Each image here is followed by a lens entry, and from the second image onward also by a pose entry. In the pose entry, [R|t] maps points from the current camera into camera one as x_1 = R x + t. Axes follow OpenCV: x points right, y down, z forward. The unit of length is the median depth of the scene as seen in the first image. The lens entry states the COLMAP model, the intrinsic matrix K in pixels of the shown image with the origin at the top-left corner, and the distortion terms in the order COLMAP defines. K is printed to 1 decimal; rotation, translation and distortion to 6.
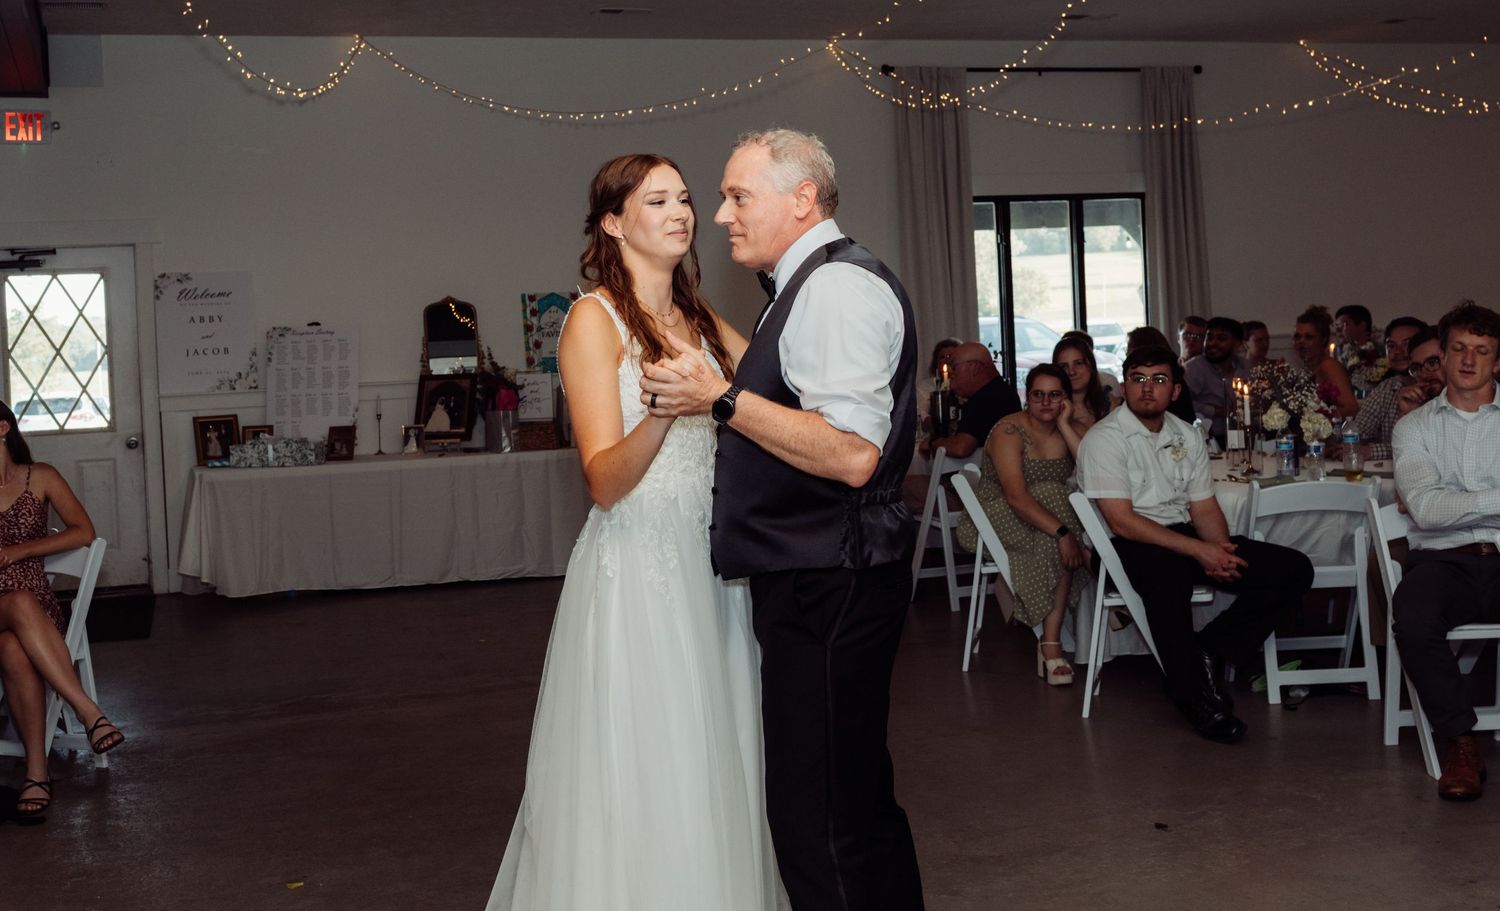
lens RADIAL K [[1545.7, 0, 753.1], [0, 1545.7, 453.2], [0, 0, 1]] dist [0.009431, 0.000000]
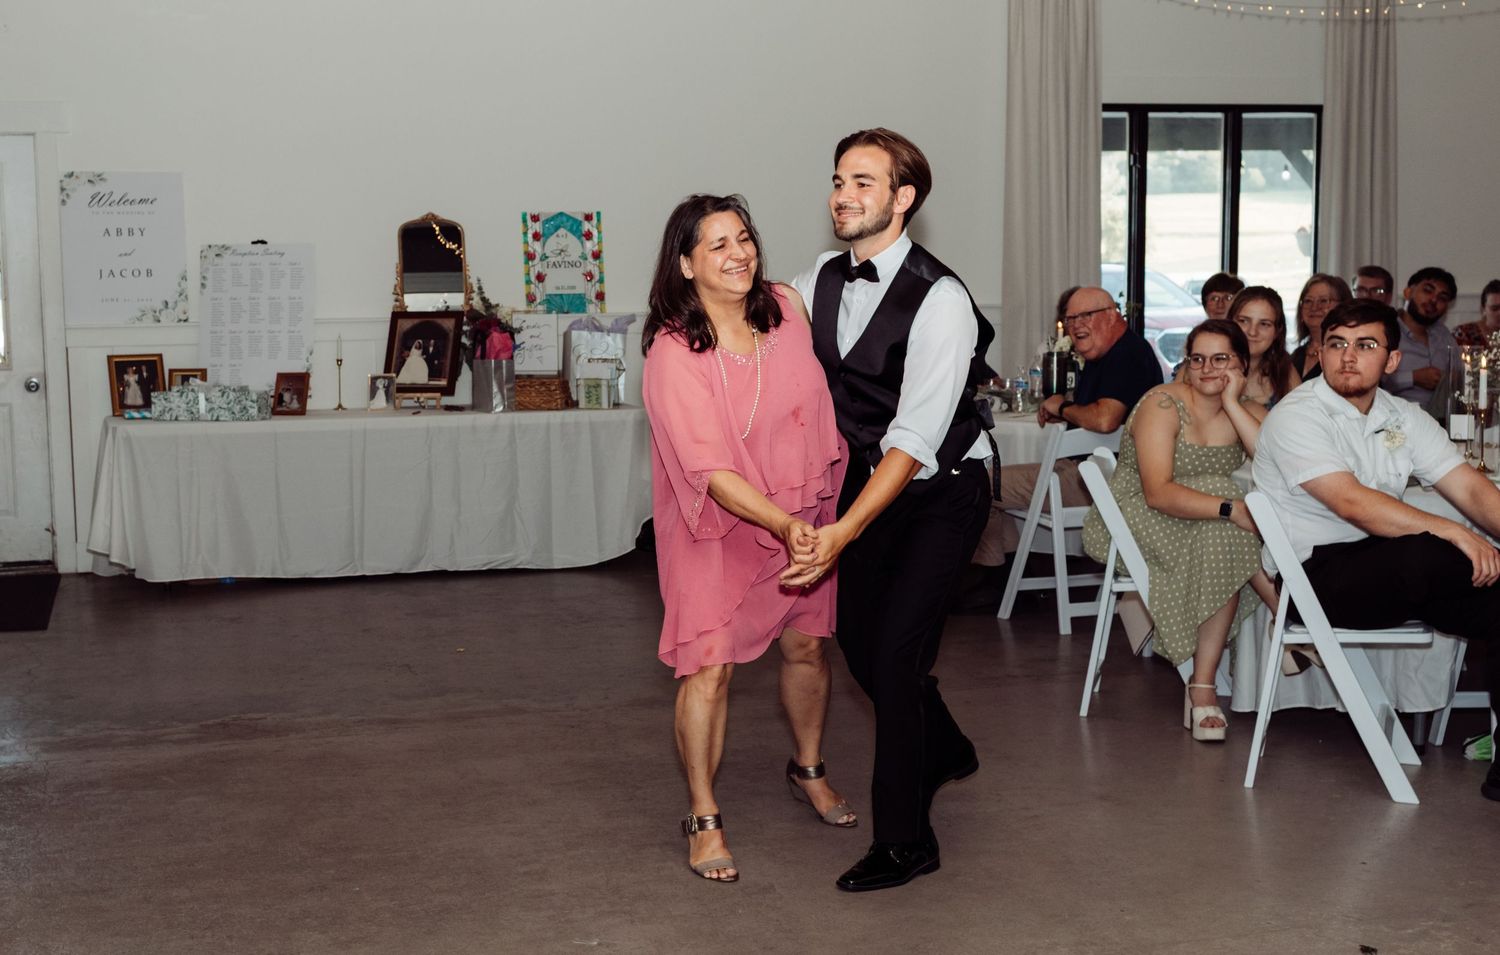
lens RADIAL K [[1554.4, 0, 746.9], [0, 1554.4, 480.9], [0, 0, 1]] dist [-0.001419, 0.000000]
pose [[0.999462, 0.032752, -0.001695, -0.029758], [-0.032656, 0.998637, 0.040711, -0.002039], [0.003027, -0.040634, 0.999170, 0.205759]]
